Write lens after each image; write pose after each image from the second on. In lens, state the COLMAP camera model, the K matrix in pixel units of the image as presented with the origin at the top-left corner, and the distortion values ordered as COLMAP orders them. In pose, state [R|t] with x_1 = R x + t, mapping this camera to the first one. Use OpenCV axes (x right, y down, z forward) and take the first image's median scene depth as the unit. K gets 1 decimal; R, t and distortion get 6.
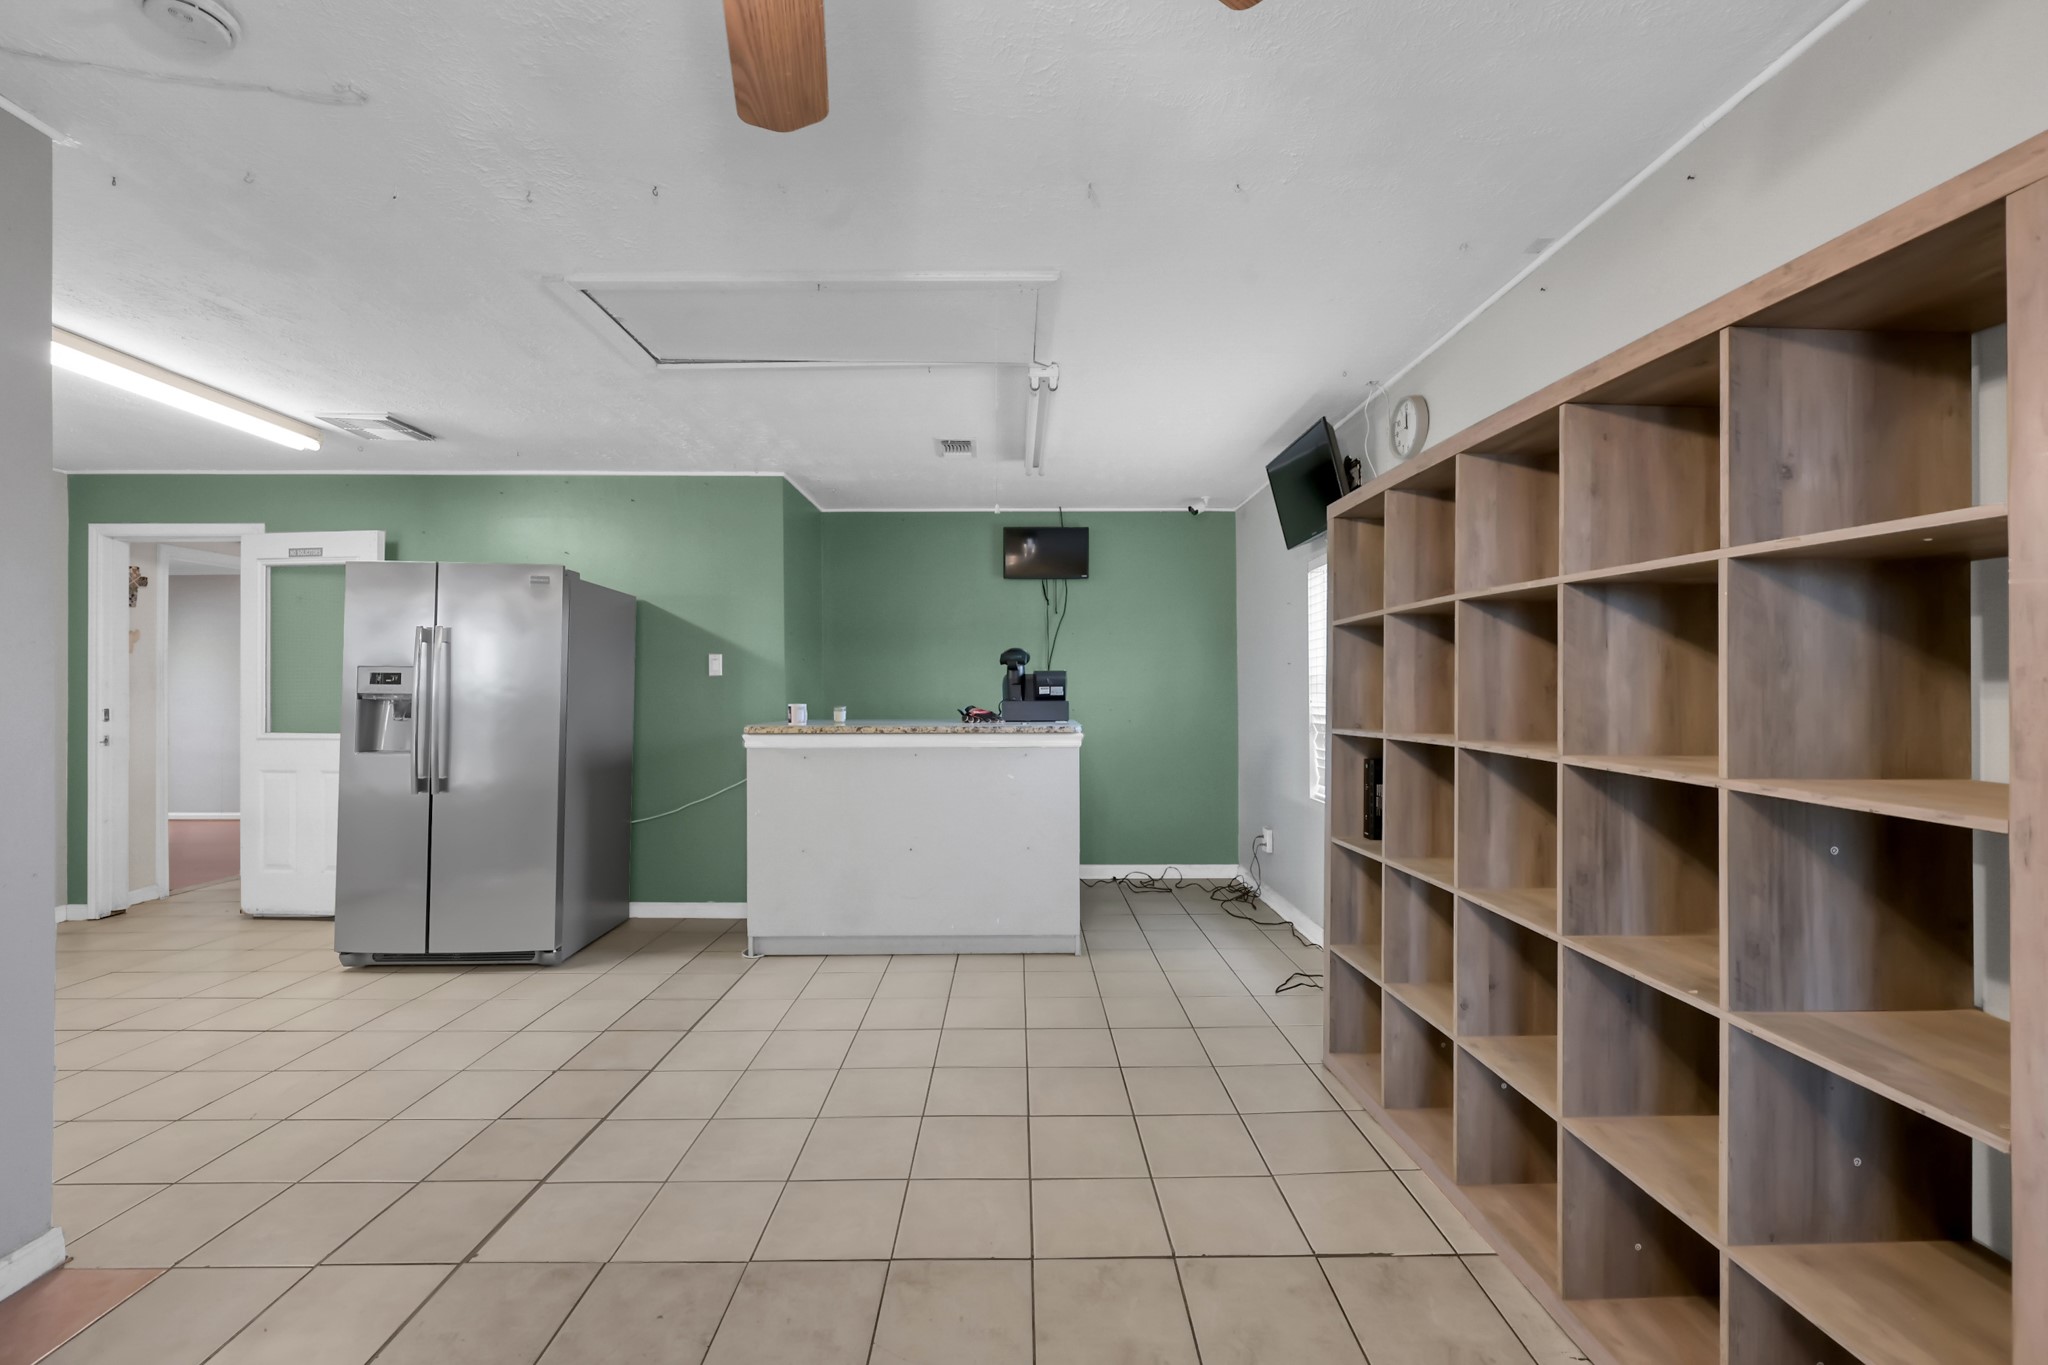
lens RADIAL K [[801.5, 0, 1025.8], [0, 801.5, 683.4], [0, 0, 1]] dist [0.002008, -0.000005]
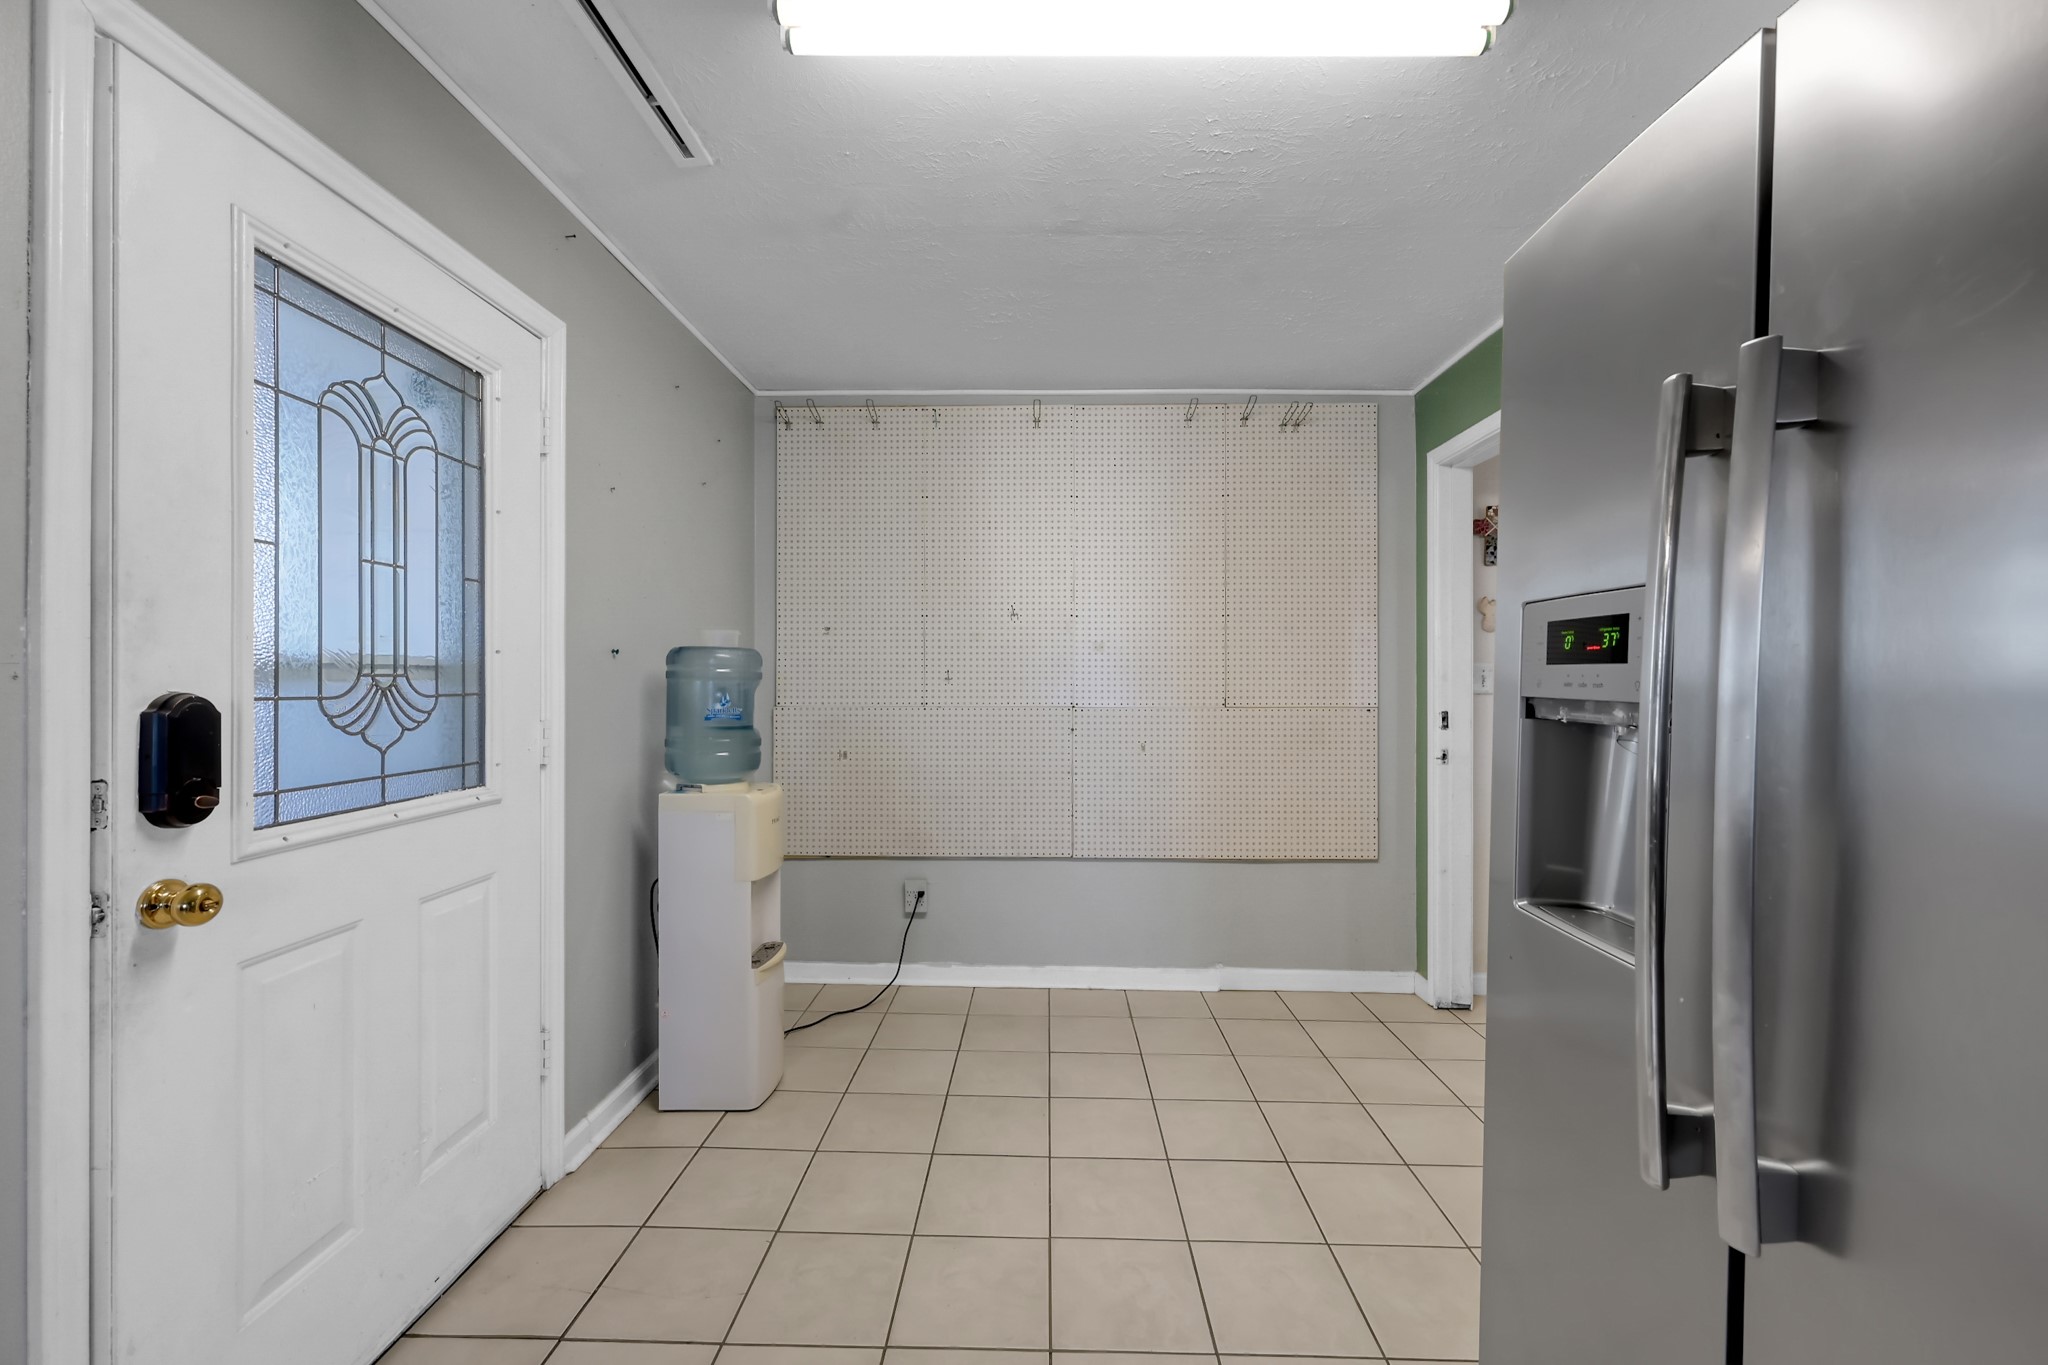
lens RADIAL K [[801.5, 0, 1026.6], [0, 801.5, 685.2], [0, 0, 1]] dist [0.002008, -0.000005]
pose [[-0.039119, 0.004618, -0.999224, -0.541081], [0.001232, 0.999989, 0.004573, 0.006277], [0.999234, -0.001052, -0.039124, 0.834156]]
